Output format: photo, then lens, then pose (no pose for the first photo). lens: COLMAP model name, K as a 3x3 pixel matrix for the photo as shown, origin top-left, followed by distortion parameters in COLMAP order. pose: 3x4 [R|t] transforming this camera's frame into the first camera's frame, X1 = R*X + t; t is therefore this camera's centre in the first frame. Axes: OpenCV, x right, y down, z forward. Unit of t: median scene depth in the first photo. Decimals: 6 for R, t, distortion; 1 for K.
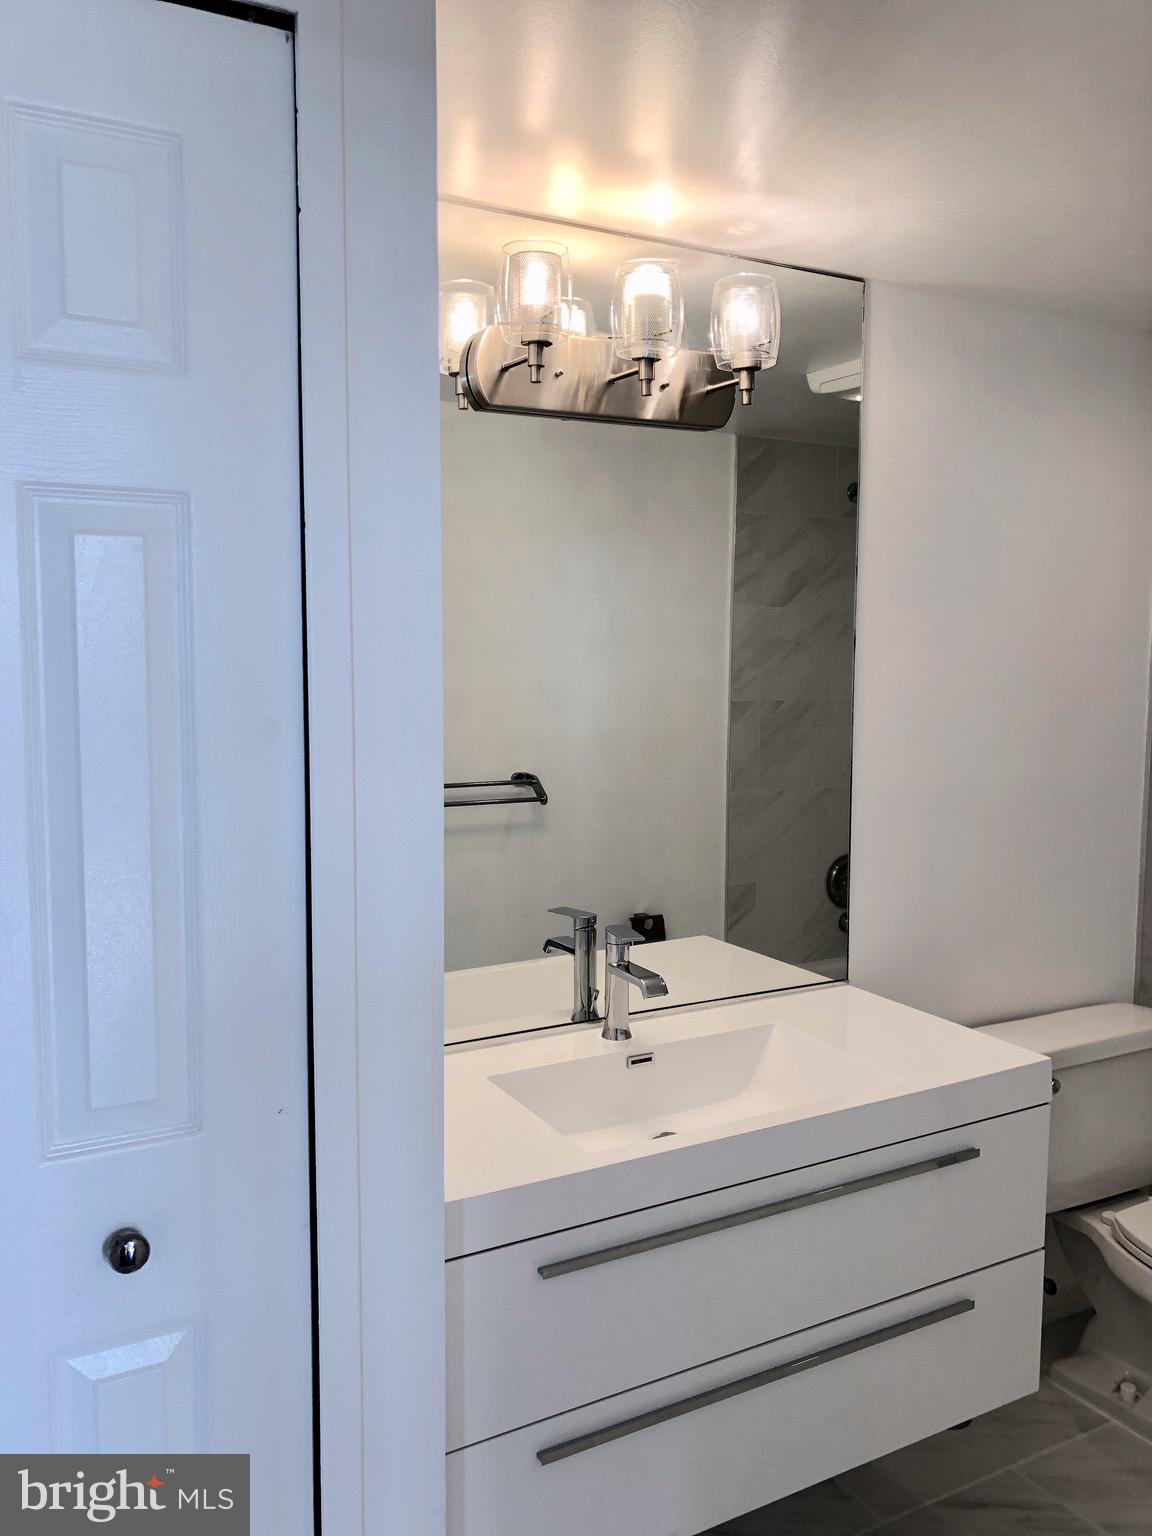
lens RADIAL K [[1249.3, 0, 555.0], [0, 1249.3, 757.2], [0, 0, 1]] dist [0.109674, -0.180756]
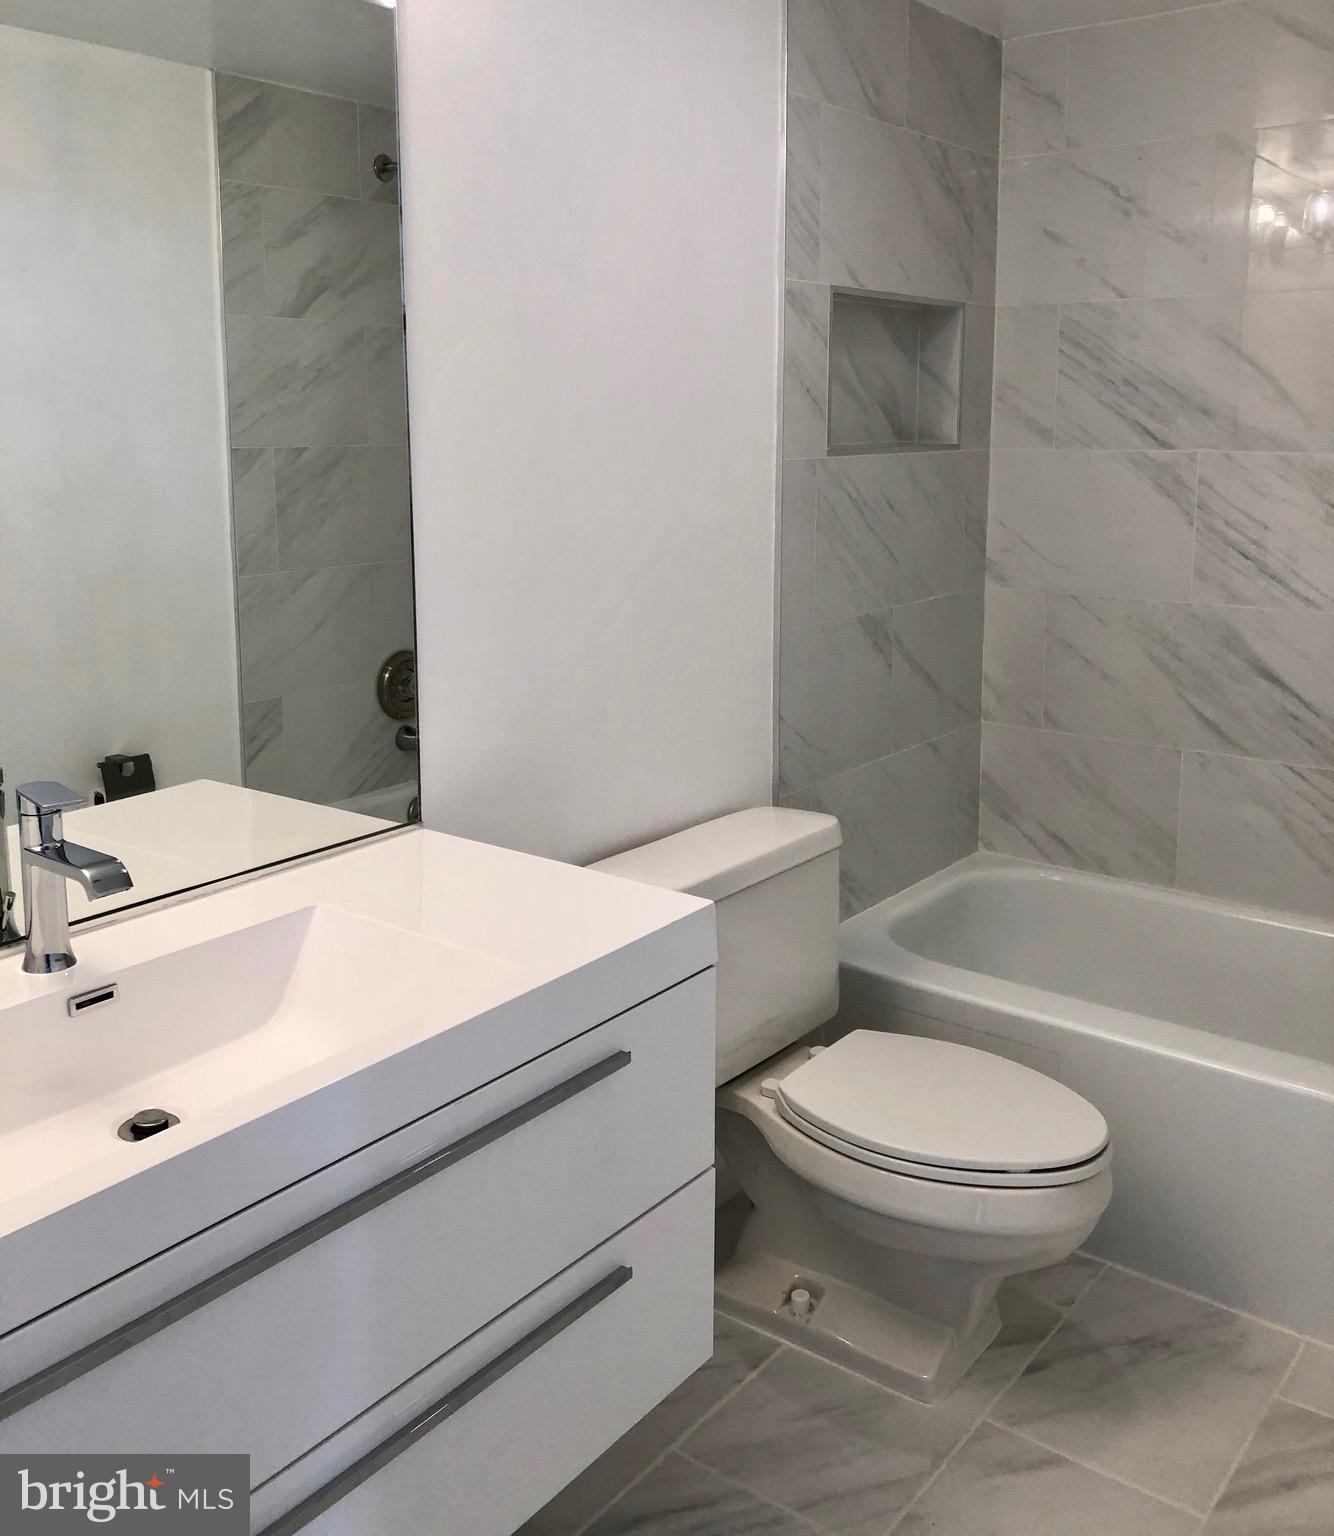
lens RADIAL K [[1478.5, 0, 694.1], [0, 1478.5, 647.3], [0, 0, 1]] dist [0.016996, 0.011177]
pose [[0.907426, -0.068135, 0.414651, 0.041658], [0.039906, 0.996280, 0.076377, 0.027510], [-0.418312, -0.052760, 0.906770, 0.221403]]
